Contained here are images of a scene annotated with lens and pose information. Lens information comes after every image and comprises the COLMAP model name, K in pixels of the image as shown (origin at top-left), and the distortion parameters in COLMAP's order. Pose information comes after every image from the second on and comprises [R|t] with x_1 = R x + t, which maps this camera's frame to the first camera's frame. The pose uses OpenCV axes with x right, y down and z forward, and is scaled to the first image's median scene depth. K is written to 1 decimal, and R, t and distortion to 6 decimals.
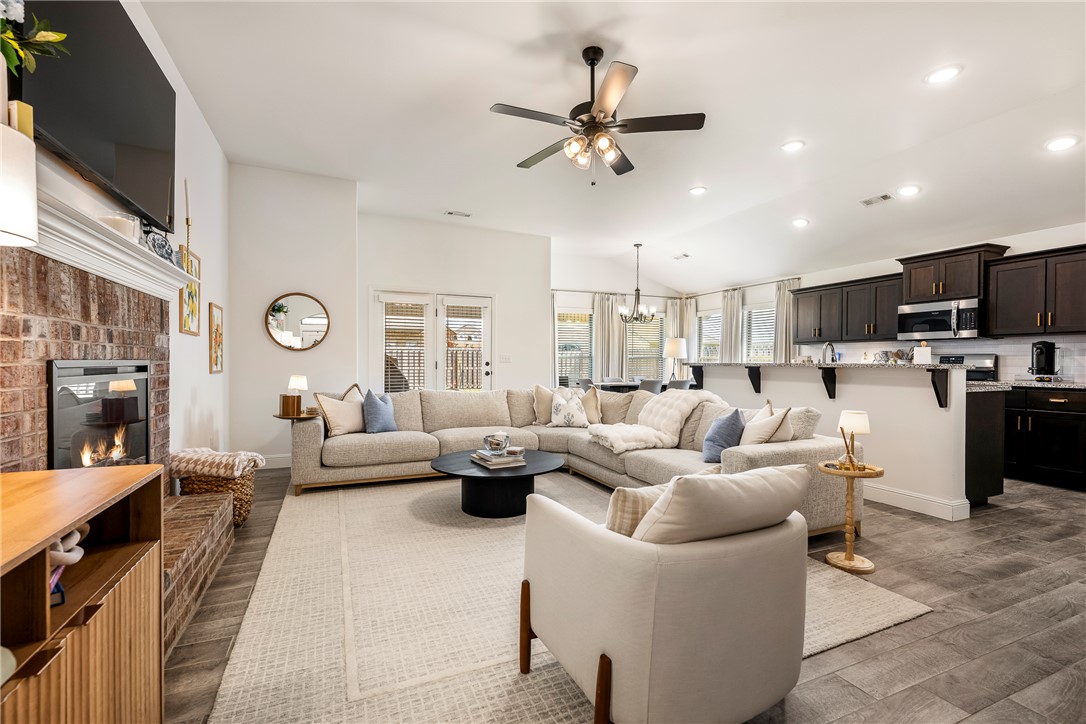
lens RADIAL K [[479.4, 0, 540.7], [0, 479.4, 366.8], [0, 0, 1]] dist [-0.000962, 0.000049]
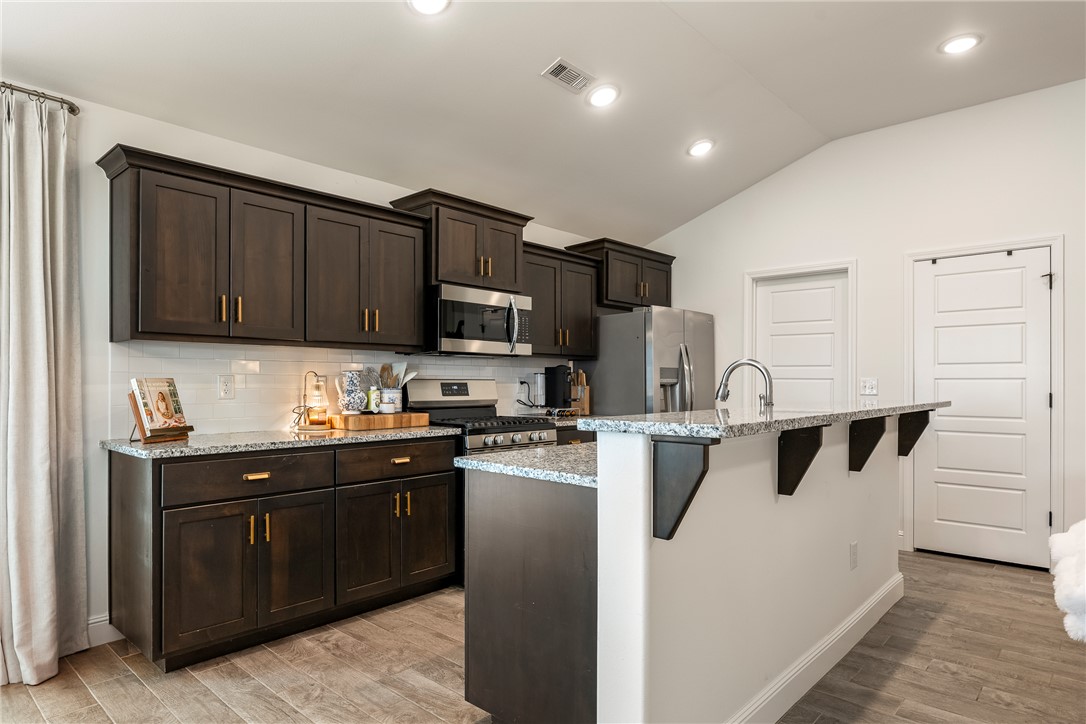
lens RADIAL K [[626.3, 0, 561.8], [0, 626.3, 382.4], [0, 0, 1]] dist [-0.003009, -0.000078]
pose [[-0.426437, -0.007643, 0.904485, 0.106479], [0.004975, 0.999929, 0.010795, -0.033014], [-0.904504, 0.009103, -0.426369, 1.318665]]
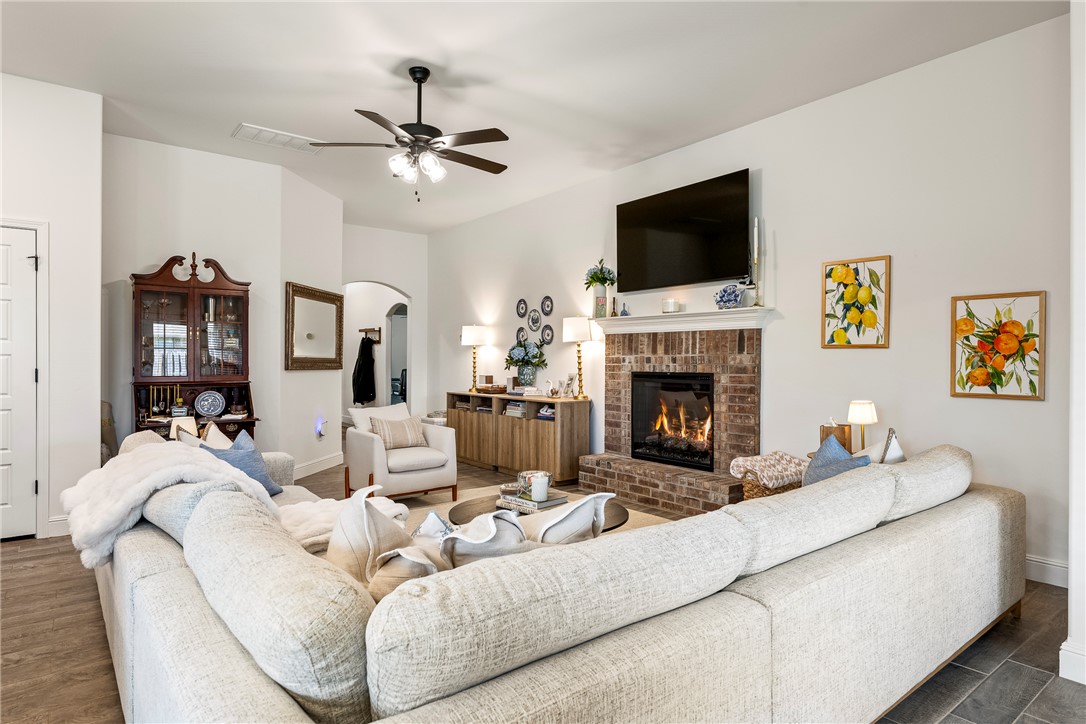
lens RADIAL K [[618.8, 0, 549.1], [0, 618.8, 359.7], [0, 0, 1]] dist [0.000451, 0.000493]
pose [[-0.966615, -0.008104, -0.256105, 0.105082], [-0.010113, 0.999928, 0.006530, -0.032492], [0.256033, 0.008902, -0.966627, 1.402160]]
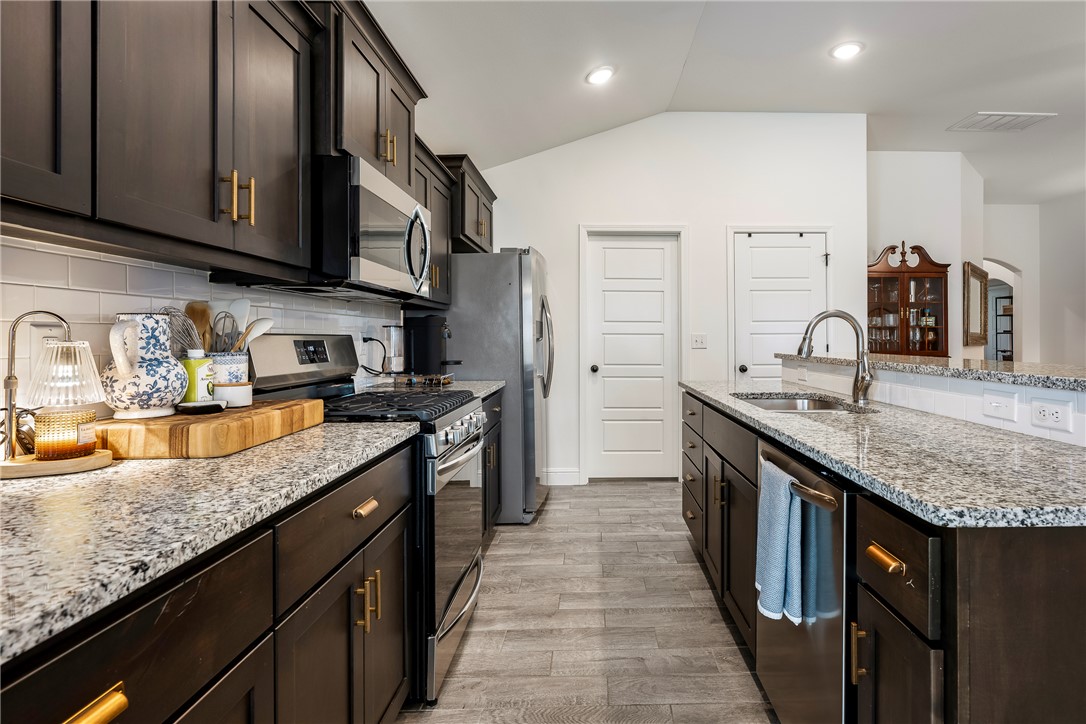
lens RADIAL K [[541.0, 0, 609.3], [0, 541.0, 333.4], [0, 0, 1]] dist [-0.000875, 0.000444]
pose [[-0.931947, 0.000185, 0.362594, 0.567248], [0.001681, 0.999991, 0.003811, -0.030679], [-0.362591, 0.004161, -0.931939, 1.394318]]
